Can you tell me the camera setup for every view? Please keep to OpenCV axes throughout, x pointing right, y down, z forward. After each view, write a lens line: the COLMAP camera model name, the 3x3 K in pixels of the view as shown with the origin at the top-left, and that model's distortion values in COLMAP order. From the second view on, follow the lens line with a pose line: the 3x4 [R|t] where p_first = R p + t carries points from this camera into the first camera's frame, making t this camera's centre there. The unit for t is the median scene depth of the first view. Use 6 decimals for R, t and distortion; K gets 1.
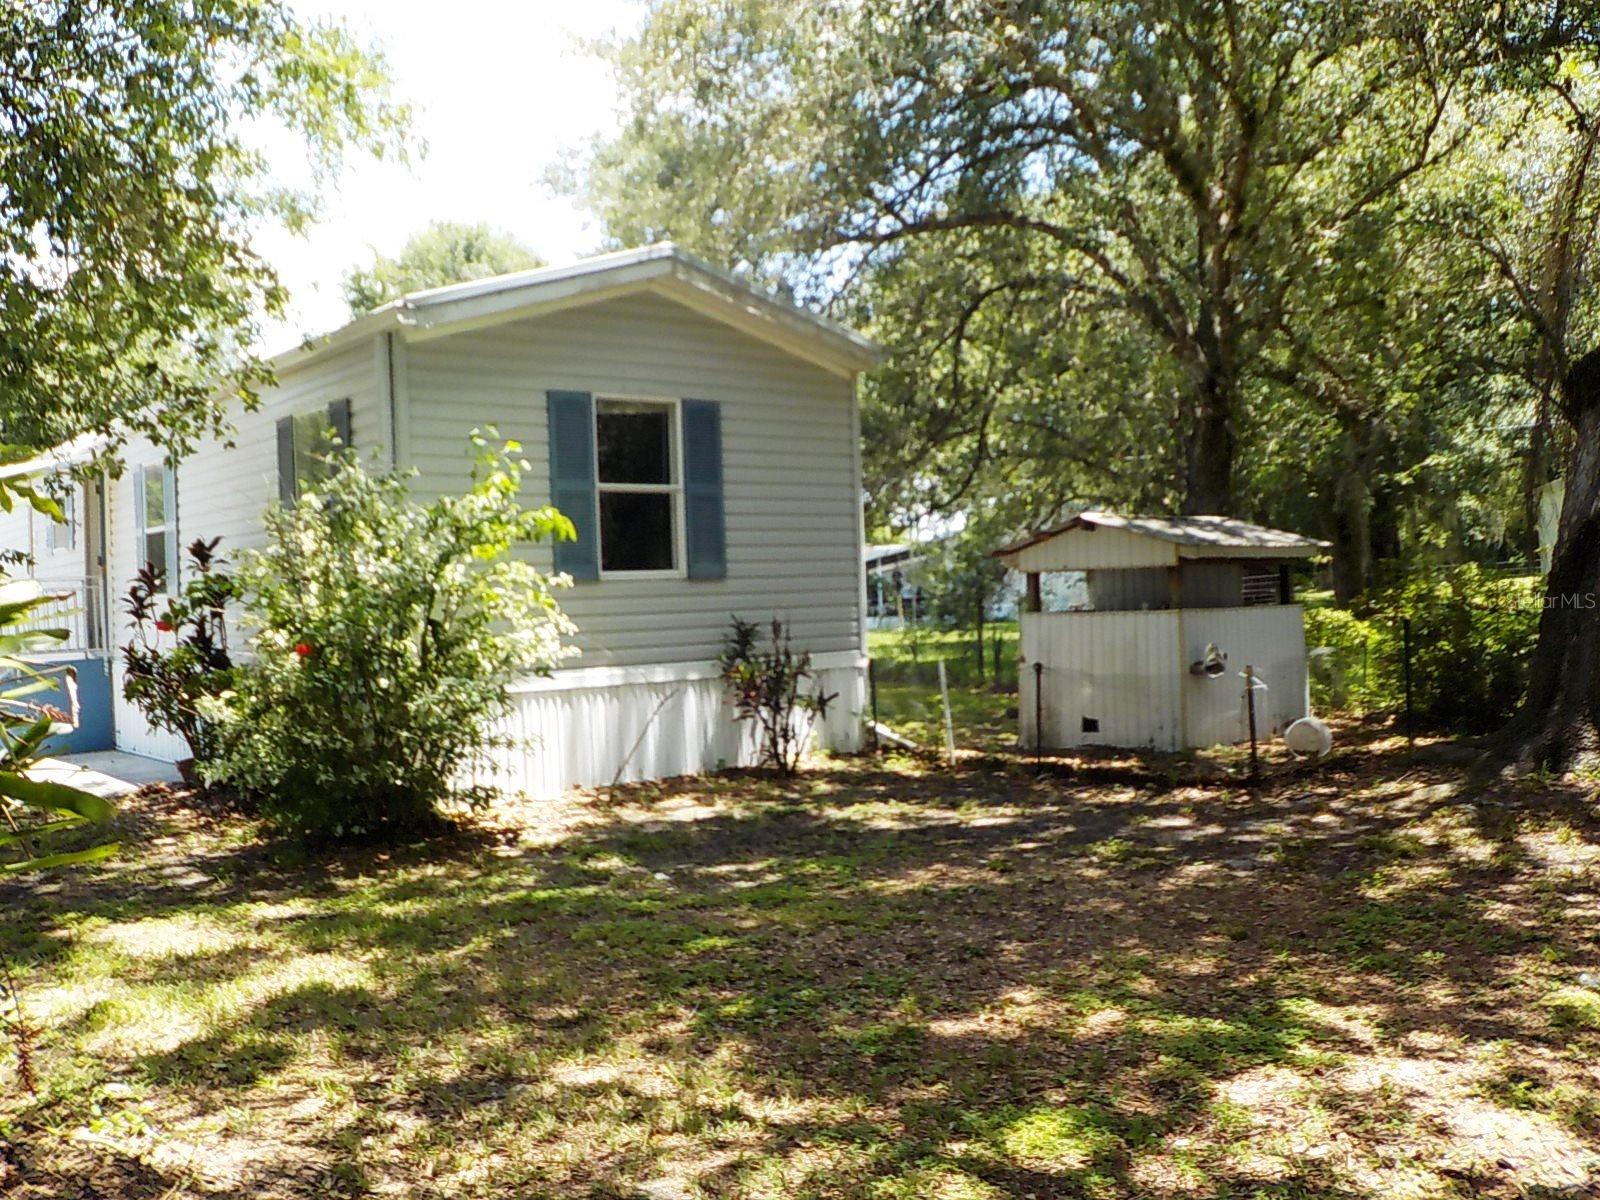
lens RADIAL K [[1666.6, 0, 800.0], [0, 1666.6, 600.0], [0, 0, 1]] dist [-0.022619, 0.007609]
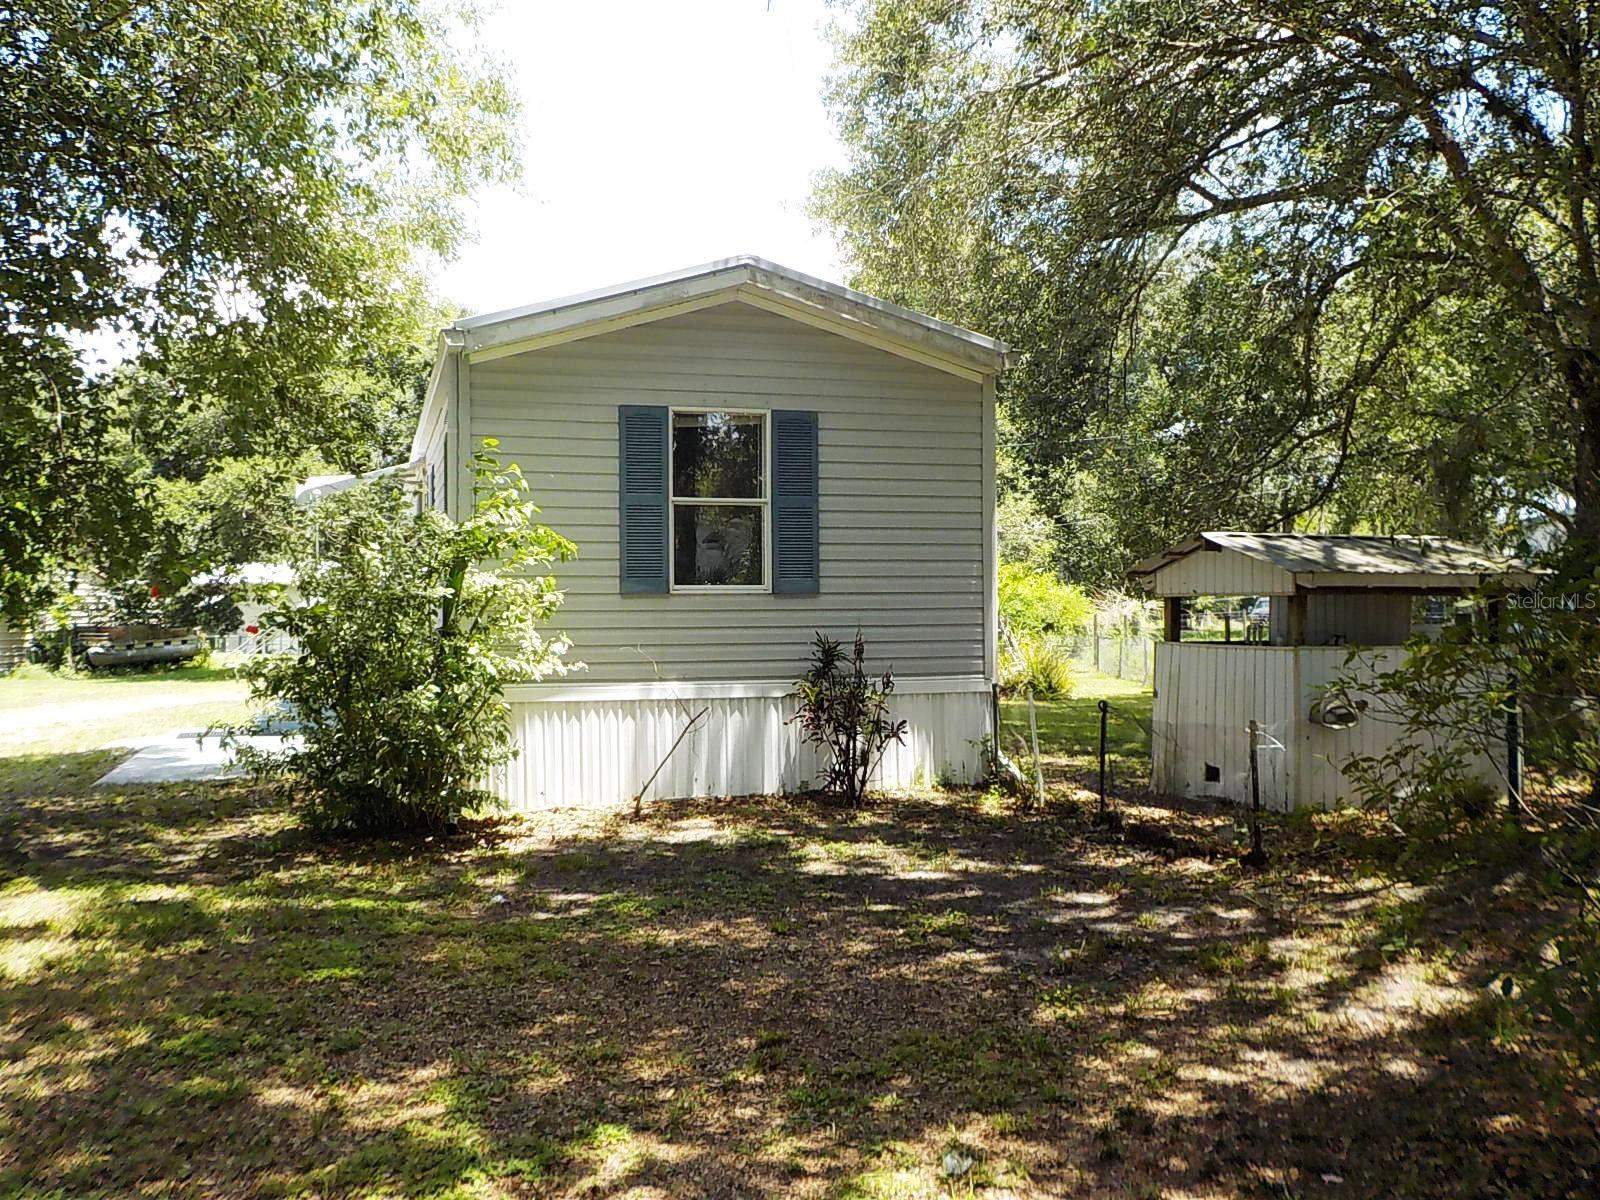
lens RADIAL K [[1666.6, 0, 800.0], [0, 1666.6, 600.0], [0, 0, 1]] dist [-0.022619, 0.007609]
pose [[0.911182, 0.031604, -0.410789, 0.360703], [-0.028366, 0.999500, 0.013979, -0.024216], [0.411026, -0.001085, 0.911623, 0.121375]]
